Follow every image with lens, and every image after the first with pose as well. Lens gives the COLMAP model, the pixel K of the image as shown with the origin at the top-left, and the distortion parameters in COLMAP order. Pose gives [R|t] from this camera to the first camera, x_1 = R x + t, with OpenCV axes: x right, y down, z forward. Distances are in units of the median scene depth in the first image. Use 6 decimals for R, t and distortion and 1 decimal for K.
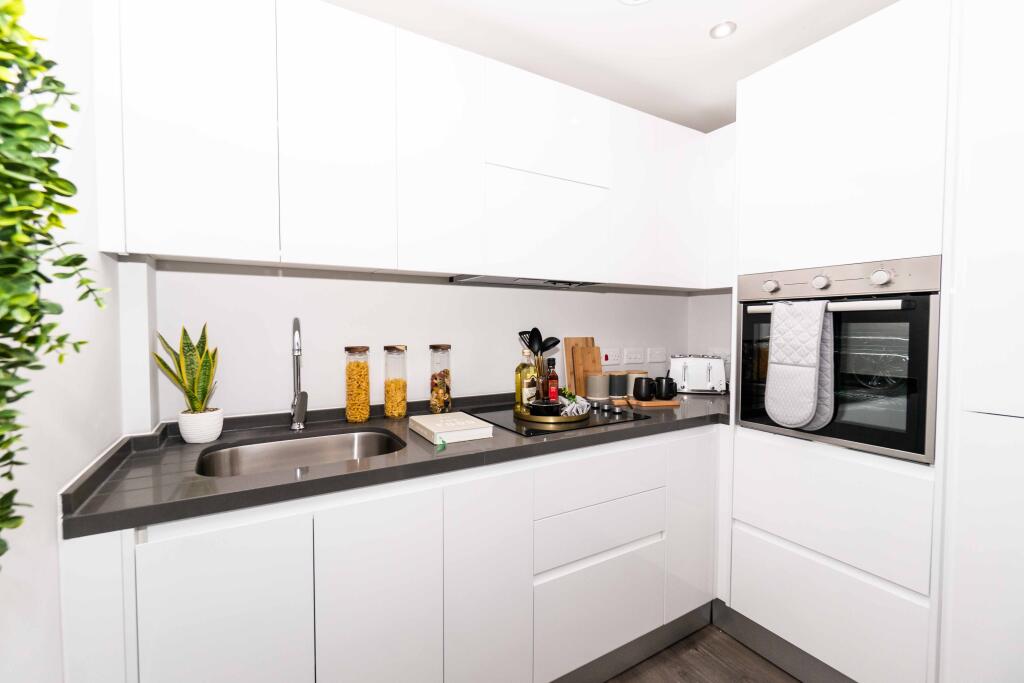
lens RADIAL K [[449.7, 0, 509.0], [0, 449.7, 340.0], [0, 0, 1]] dist [-0.016556, 0.000512]
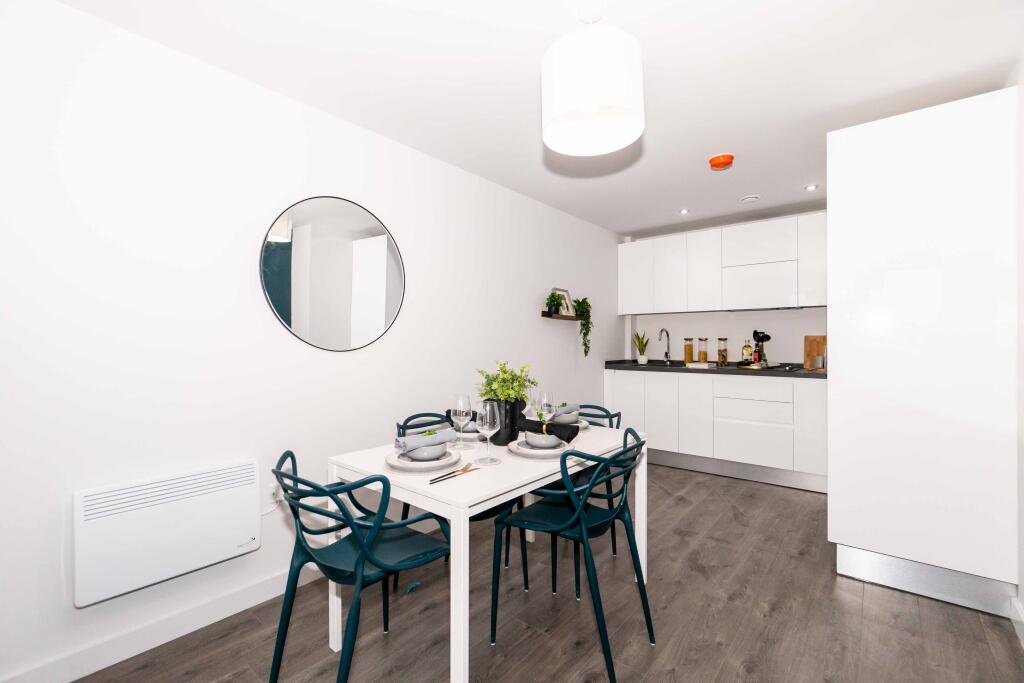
lens RADIAL K [[449.7, 0, 514.2], [0, 449.7, 341.1], [0, 0, 1]] dist [-0.016556, 0.000512]
pose [[0.359303, -0.001083, -0.933220, 1.916205], [-0.028051, 0.999535, -0.011959, 0.098952], [0.932799, 0.030474, 0.359106, -1.038201]]
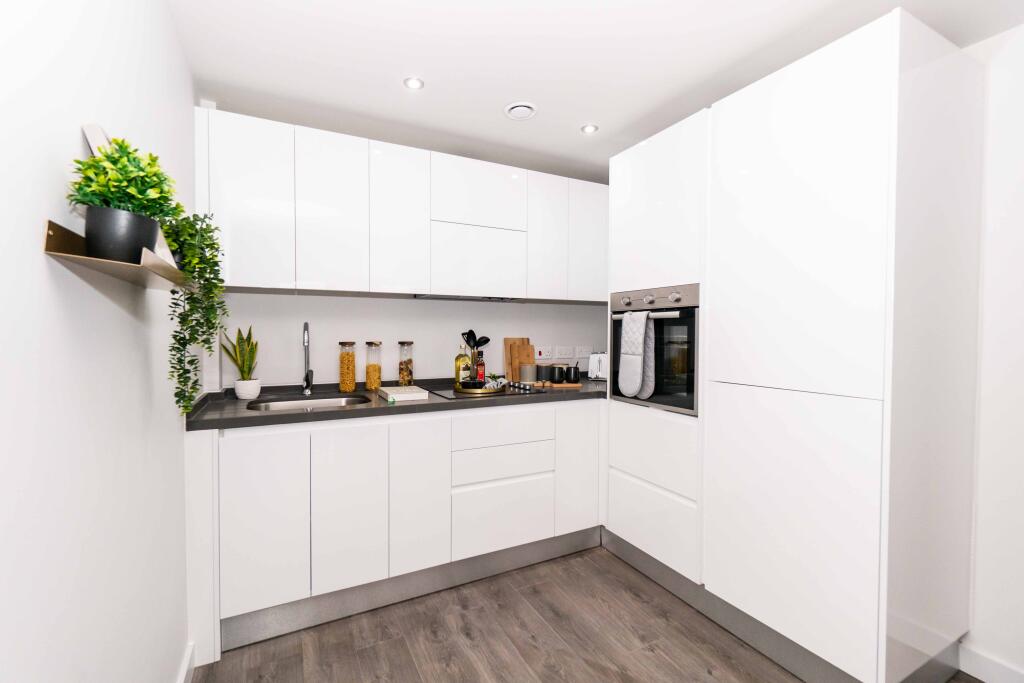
lens RADIAL K [[449.7, 0, 507.9], [0, 449.7, 340.0], [0, 0, 1]] dist [-0.016556, 0.000512]
pose [[0.998611, 0.002891, -0.052600, 0.282736], [-0.003661, 0.999887, -0.014552, 0.028531], [0.052552, 0.014724, 0.998510, -0.479384]]
